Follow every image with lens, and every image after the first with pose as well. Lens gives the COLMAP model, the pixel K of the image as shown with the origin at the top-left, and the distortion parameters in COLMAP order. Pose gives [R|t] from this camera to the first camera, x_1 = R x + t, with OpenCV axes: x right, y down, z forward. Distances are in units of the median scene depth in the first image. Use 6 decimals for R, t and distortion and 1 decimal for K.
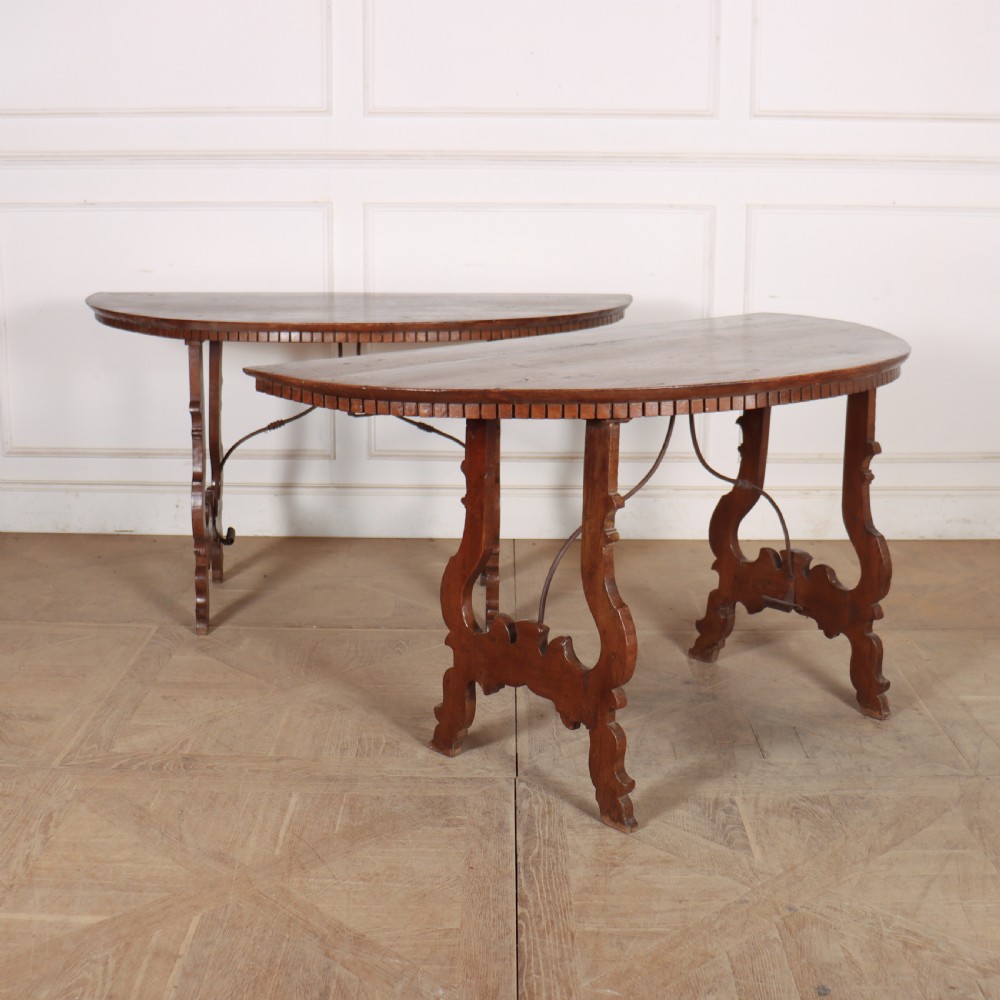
lens RADIAL K [[1292.4, 0, 492.2], [0, 1292.4, 500.6], [0, 0, 1]] dist [-0.157857, 0.000000]
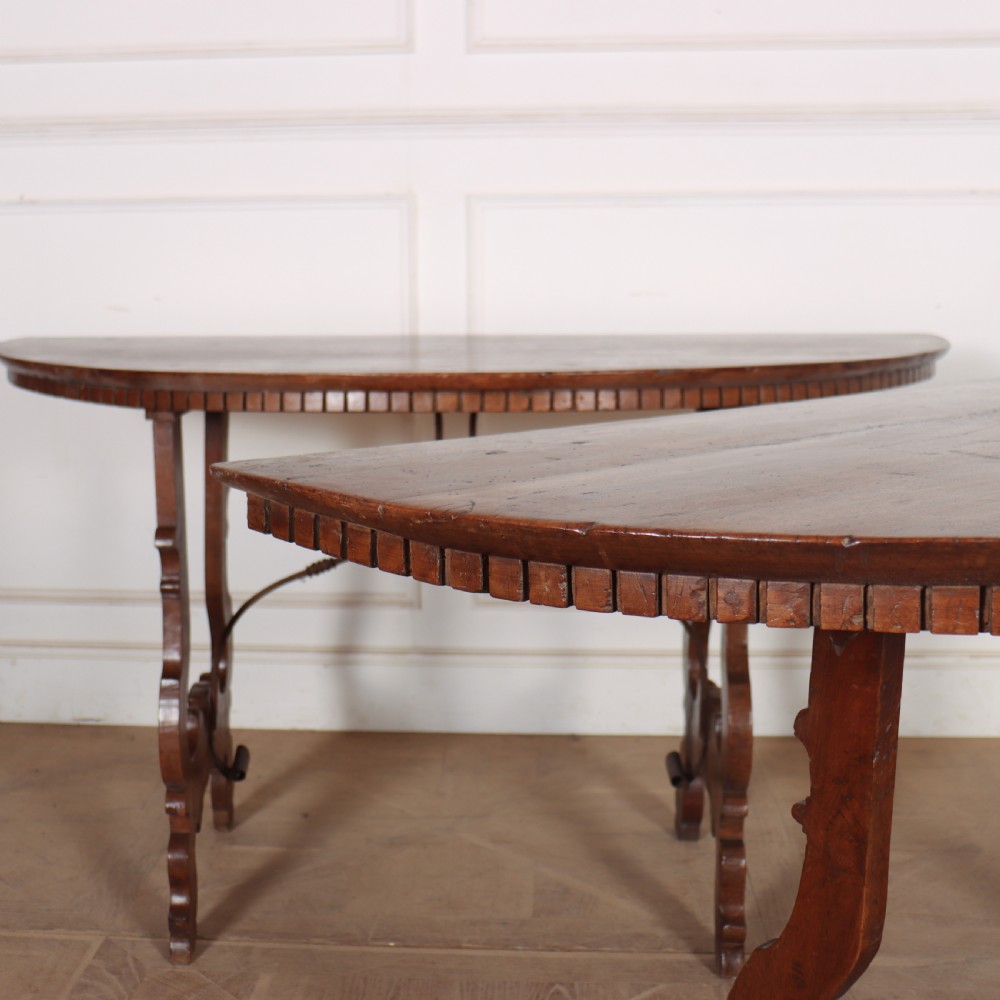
lens RADIAL K [[1403.8, 0, 478.1], [0, 1403.8, 513.8], [0, 0, 1]] dist [-0.144036, 0.000000]
pose [[0.997868, -0.005602, -0.065024, -0.076609], [0.001400, 0.997918, -0.064477, -0.052561], [0.065249, 0.064249, 0.995798, 0.501186]]
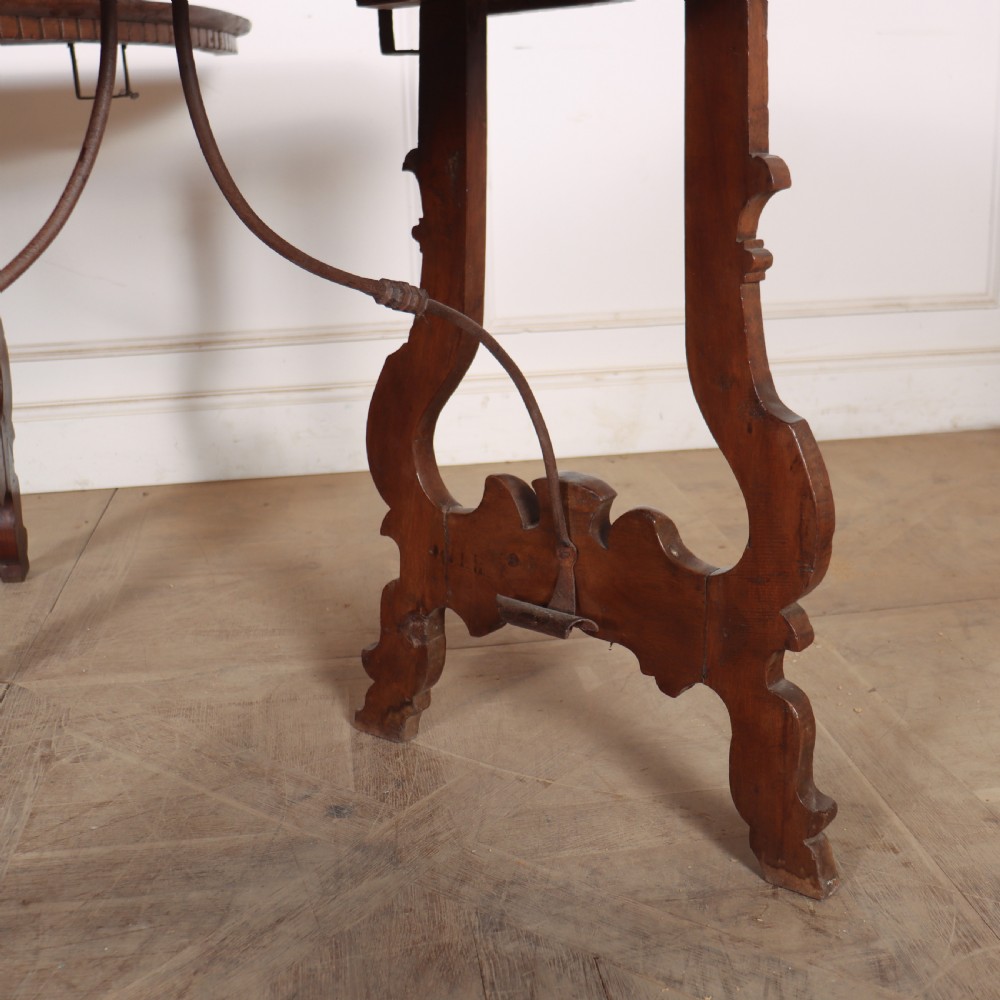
lens RADIAL K [[1267.9, 0, 487.7], [0, 1267.9, 528.9], [0, 0, 1]] dist [-0.123487, 0.000000]
pose [[0.986614, -0.077154, 0.143667, 0.155912], [0.066409, 0.994728, 0.078144, 0.022867], [-0.148939, -0.067557, 0.986536, 0.625412]]
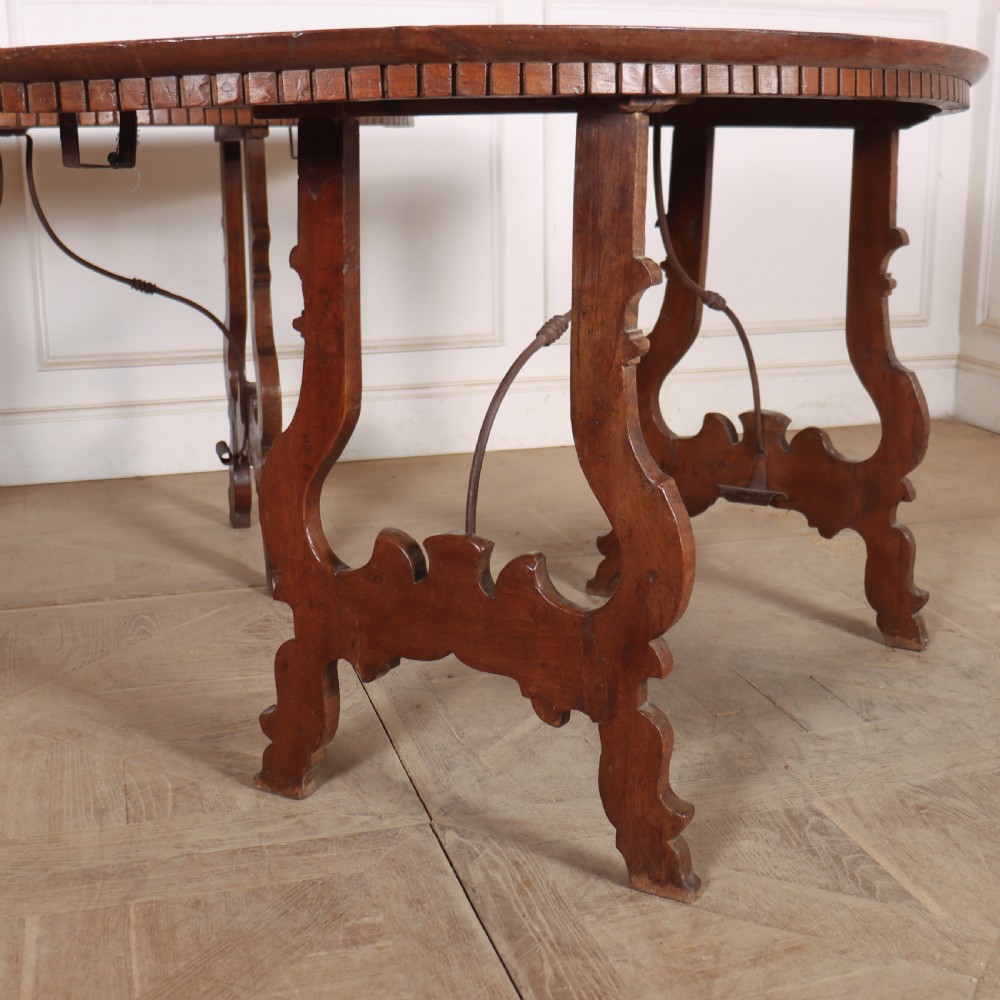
lens RADIAL K [[1314.8, 0, 511.3], [0, 1314.8, 549.0], [0, 0, 1]] dist [-0.139902, 0.000000]
pose [[0.956653, -0.093748, 0.275731, -0.081397], [0.076858, 0.994478, 0.071461, 0.051853], [-0.280907, -0.047171, 0.958575, 0.391229]]
